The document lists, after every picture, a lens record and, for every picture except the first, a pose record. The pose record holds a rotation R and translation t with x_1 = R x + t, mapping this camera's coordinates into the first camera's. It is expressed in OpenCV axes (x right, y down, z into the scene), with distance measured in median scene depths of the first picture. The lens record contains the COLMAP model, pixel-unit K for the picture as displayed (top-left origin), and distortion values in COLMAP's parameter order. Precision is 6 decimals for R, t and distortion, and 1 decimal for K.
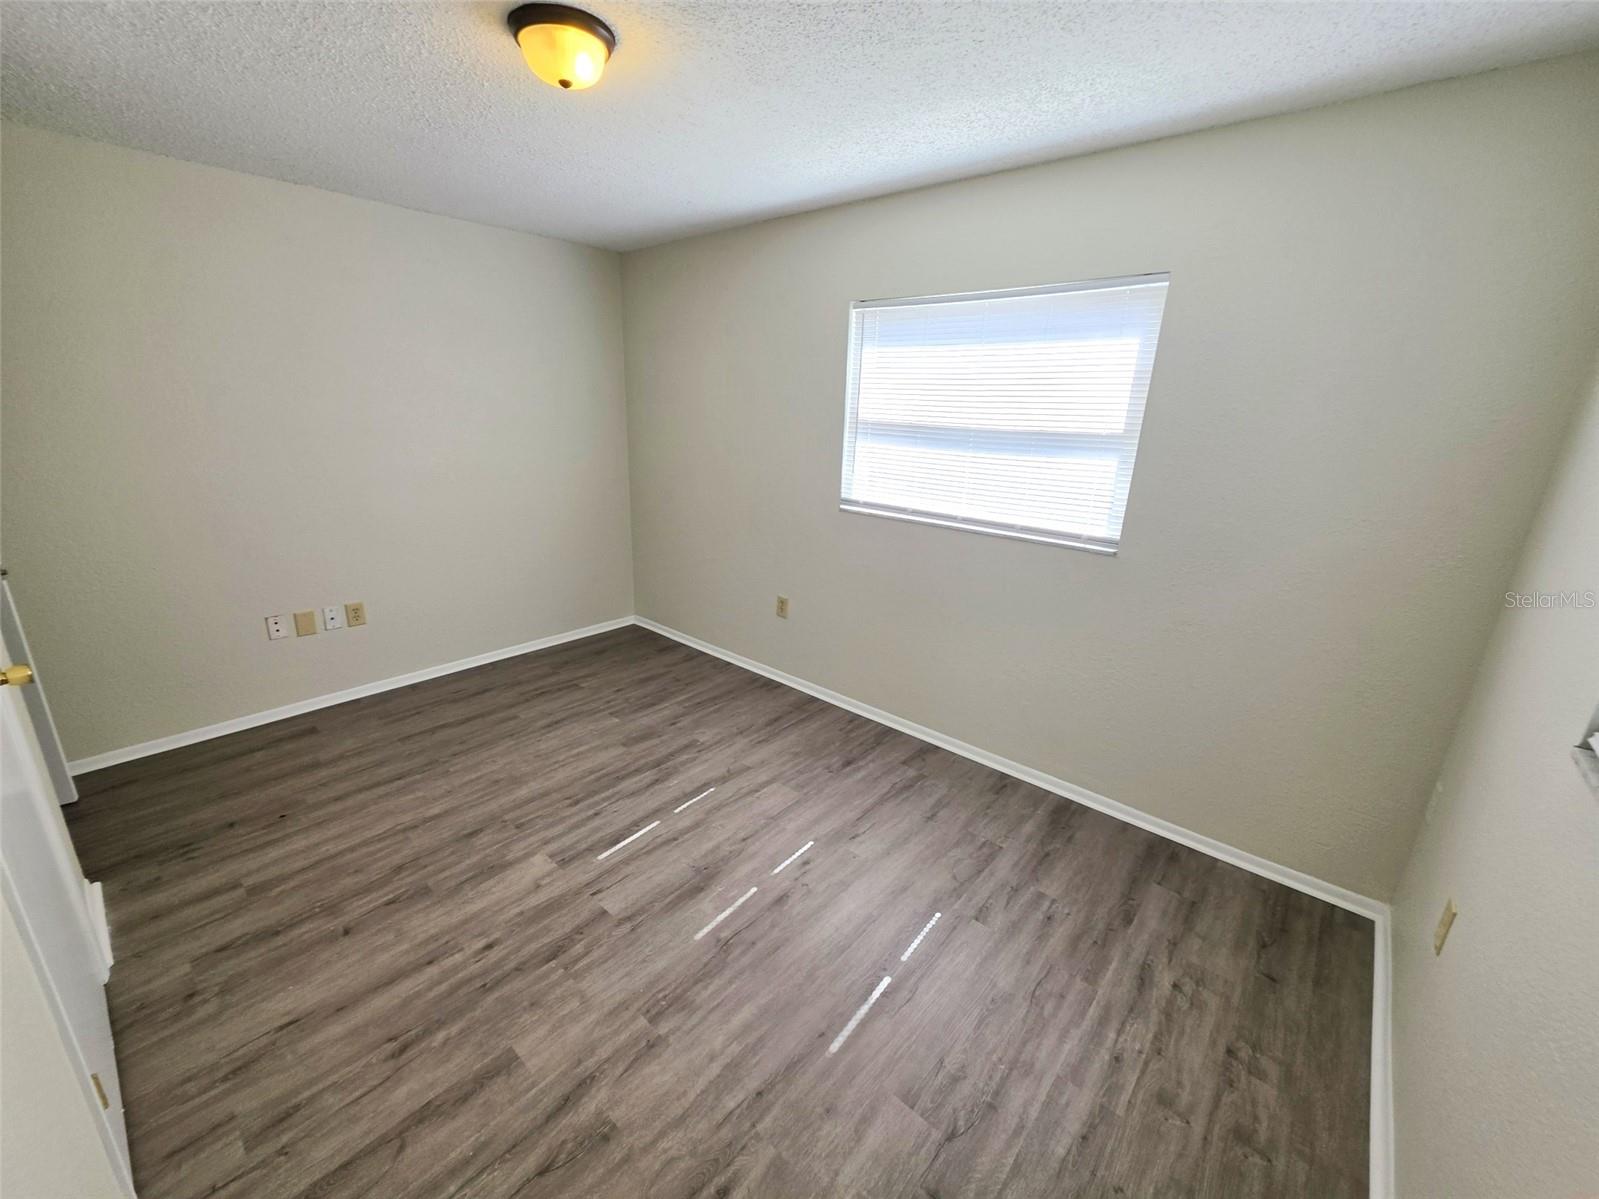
lens RADIAL K [[644.6, 0, 797.0], [0, 644.6, 599.8], [0, 0, 1]] dist [-0.002052, -0.000497]
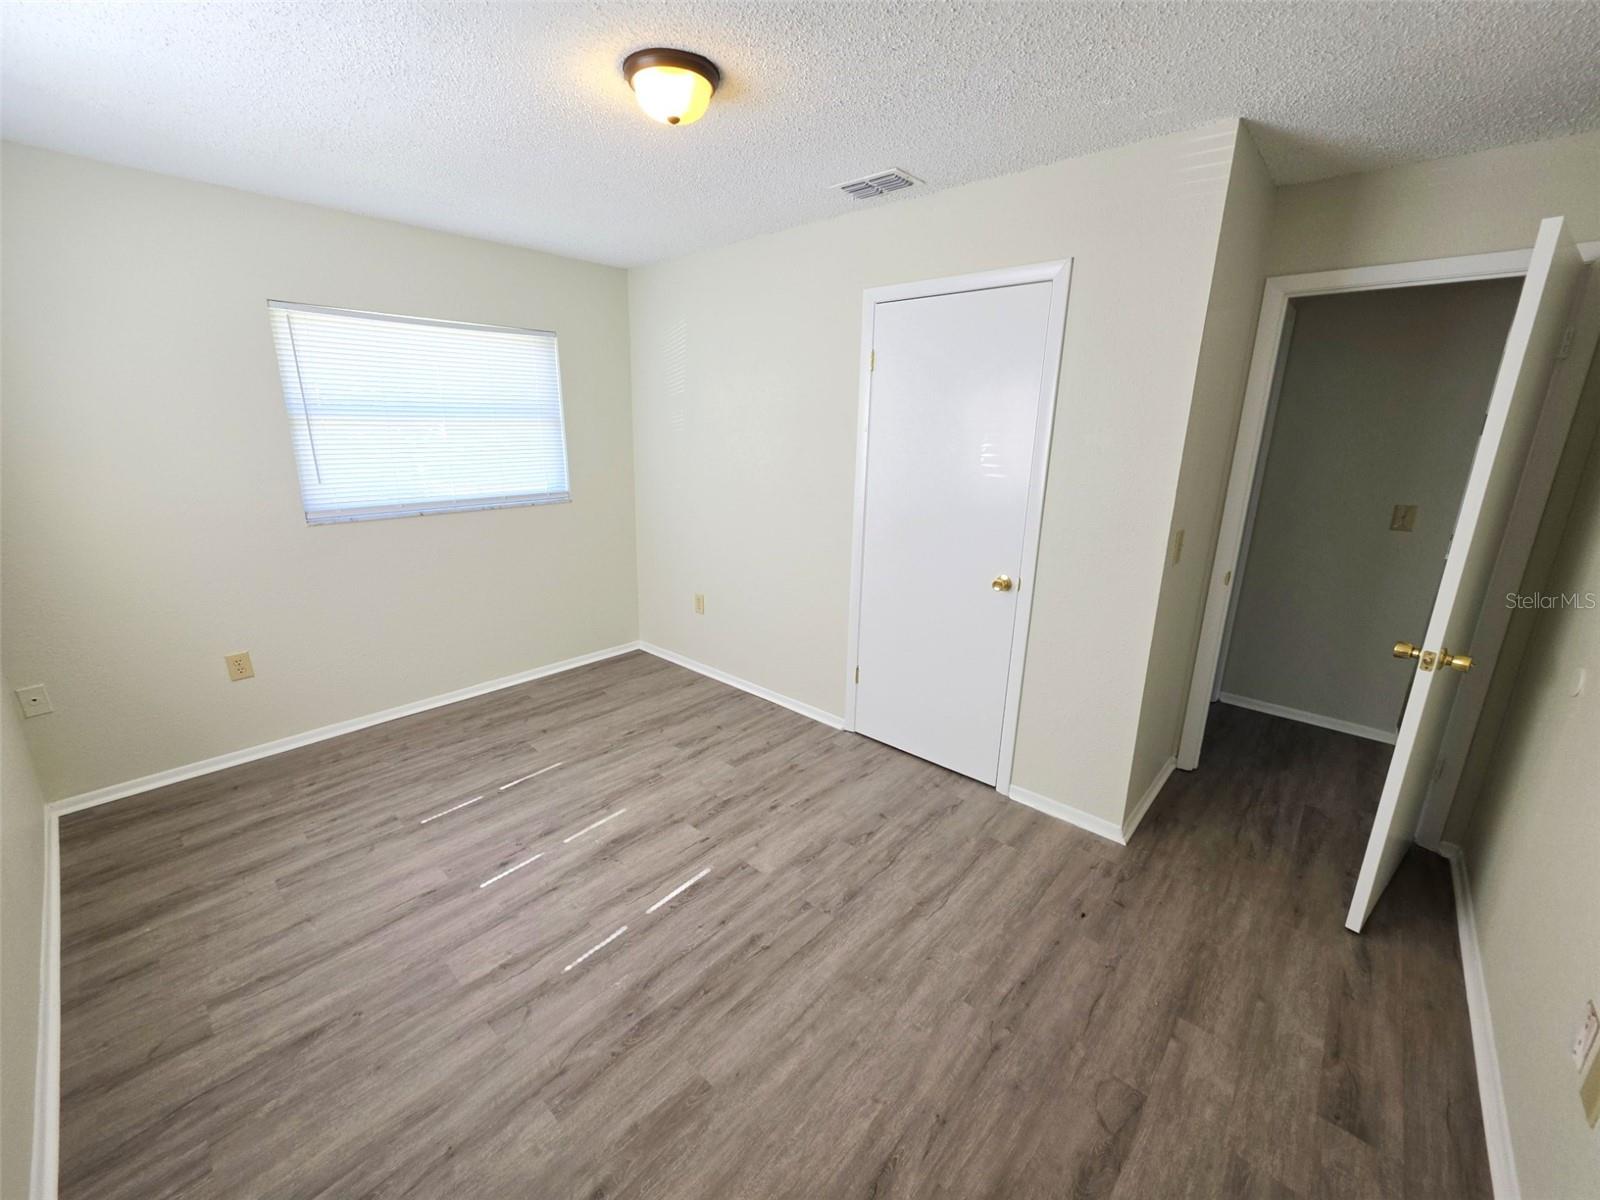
lens RADIAL K [[645.0, 0, 800.0], [0, 645.0, 595.0], [0, 0, 1]] dist [-0.002052, -0.000497]
pose [[-0.998838, -0.048180, 0.000758, -0.431960], [-0.040260, 0.843089, 0.536265, -0.508396], [-0.026477, 0.535612, -0.844049, 1.624023]]
